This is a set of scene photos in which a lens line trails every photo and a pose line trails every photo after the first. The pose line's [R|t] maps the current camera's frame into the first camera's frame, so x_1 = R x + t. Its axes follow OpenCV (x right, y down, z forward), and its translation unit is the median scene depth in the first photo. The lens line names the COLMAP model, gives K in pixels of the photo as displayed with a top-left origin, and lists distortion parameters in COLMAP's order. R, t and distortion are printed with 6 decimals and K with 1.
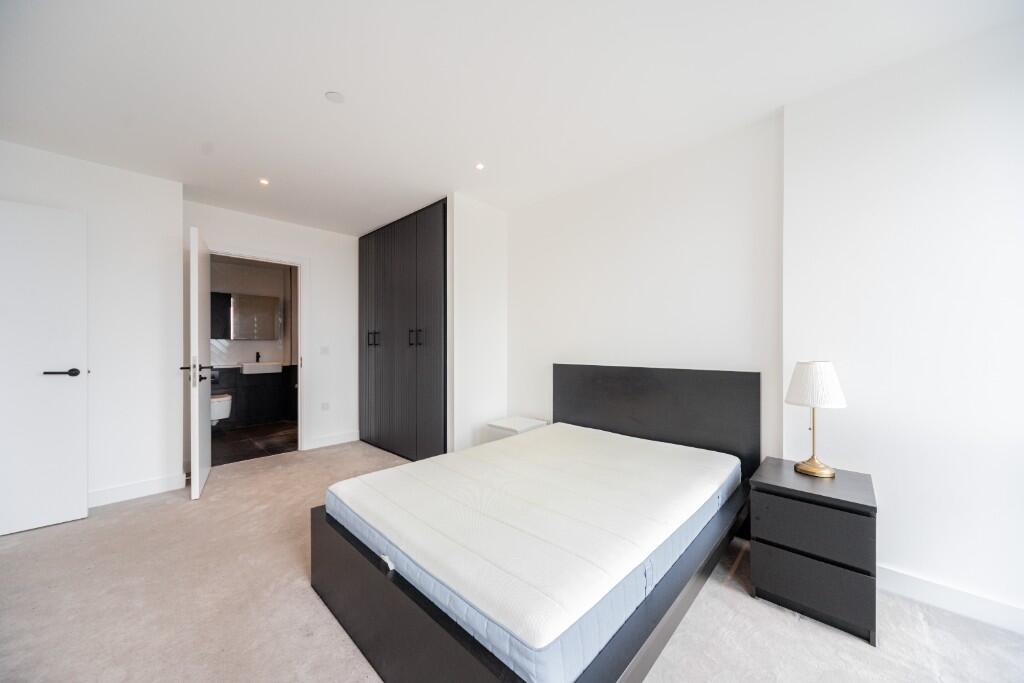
lens RADIAL K [[362.0, 0, 506.4], [0, 362.0, 350.3], [0, 0, 1]] dist [0.000488, 0.000019]
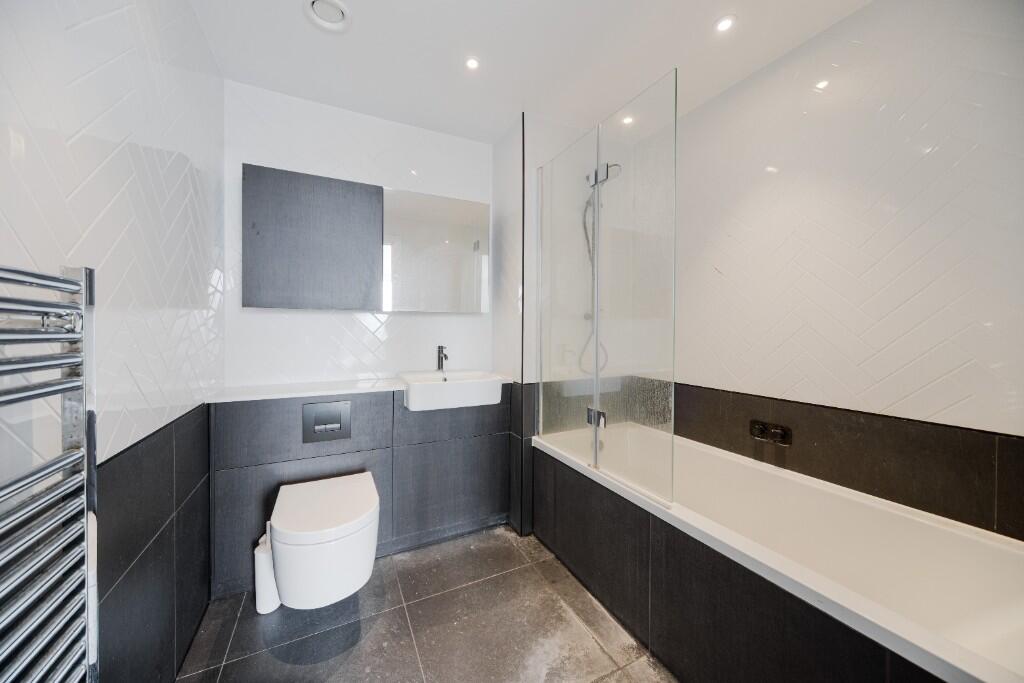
lens RADIAL K [[355.3, 0, 512.9], [0, 355.3, 337.1], [0, 0, 1]] dist [0.002260, 0.000086]
pose [[0.946447, 0.006349, -0.322798, -0.496157], [-0.006567, 0.999978, 0.000413, -0.004725], [0.322794, 0.001729, 0.946468, 0.670343]]
